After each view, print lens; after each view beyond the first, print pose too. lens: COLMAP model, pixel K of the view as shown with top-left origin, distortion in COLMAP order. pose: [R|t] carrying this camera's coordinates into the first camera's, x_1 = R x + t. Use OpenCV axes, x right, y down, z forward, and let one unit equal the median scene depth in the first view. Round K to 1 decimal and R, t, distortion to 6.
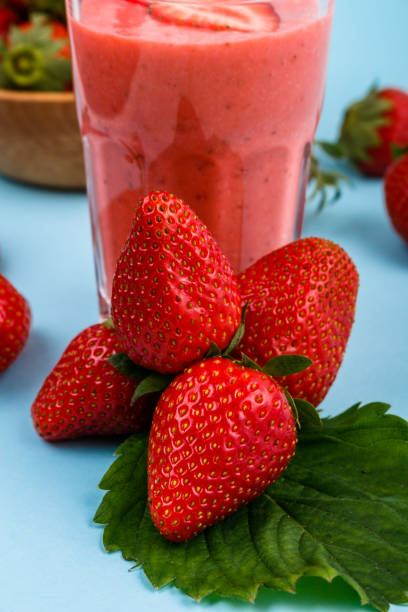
lens RADIAL K [[1445.1, 0, 204.0], [0, 1445.1, 306.0], [0, 0, 1]] dist [0.015076, -0.047601]
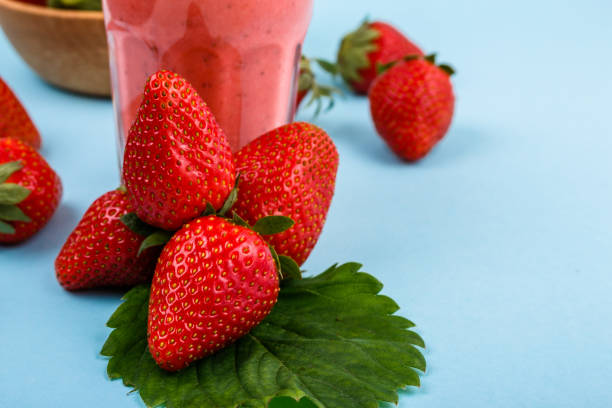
lens RADIAL K [[1168.9, 0, 306.0], [0, 1168.9, 204.0], [0, 0, 1]] dist [-0.029383, 0.013180]
pose [[0.998611, 0.024786, 0.046496, 0.040667], [-0.022975, 0.998972, -0.039088, 0.061387], [-0.047417, 0.037965, 0.998153, 0.058495]]
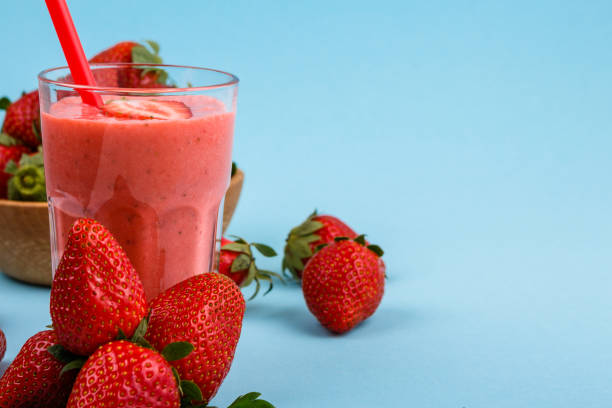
lens RADIAL K [[1504.9, 0, 306.0], [0, 1504.9, 204.0], [0, 0, 1]] dist [0.008292, 0.279831]
pose [[0.999581, 0.025457, -0.013773, 0.197347], [-0.028200, 0.963732, -0.265377, 0.282868], [0.006518, 0.265654, 0.964046, -0.395232]]
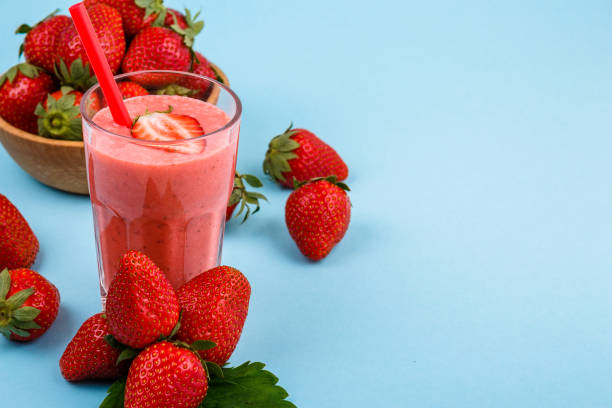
lens RADIAL K [[1504.9, 0, 306.0], [0, 1504.9, 204.0], [0, 0, 1]] dist [0.008292, 0.279831]
pose [[0.998706, 0.017141, 0.047883, 0.093469], [-0.019695, 0.998379, 0.053397, -0.240134], [-0.046890, -0.054271, 0.997425, -0.875260]]
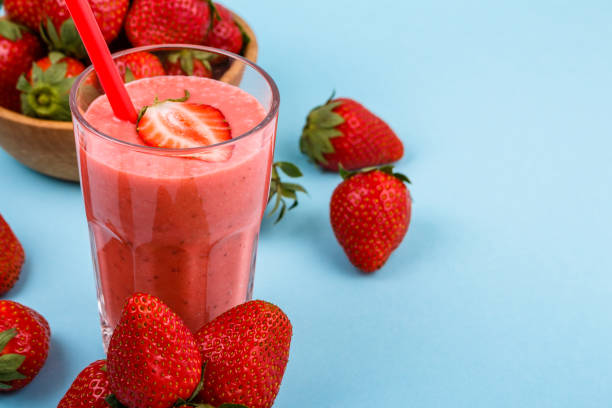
lens RADIAL K [[1504.9, 0, 306.0], [0, 1504.9, 204.0], [0, 0, 1]] dist [0.008292, 0.279831]
pose [[0.999073, 0.008869, 0.042117, 0.065381], [-0.014426, 0.990938, 0.133544, -0.355927], [-0.040550, -0.134028, 0.990148, -0.420515]]
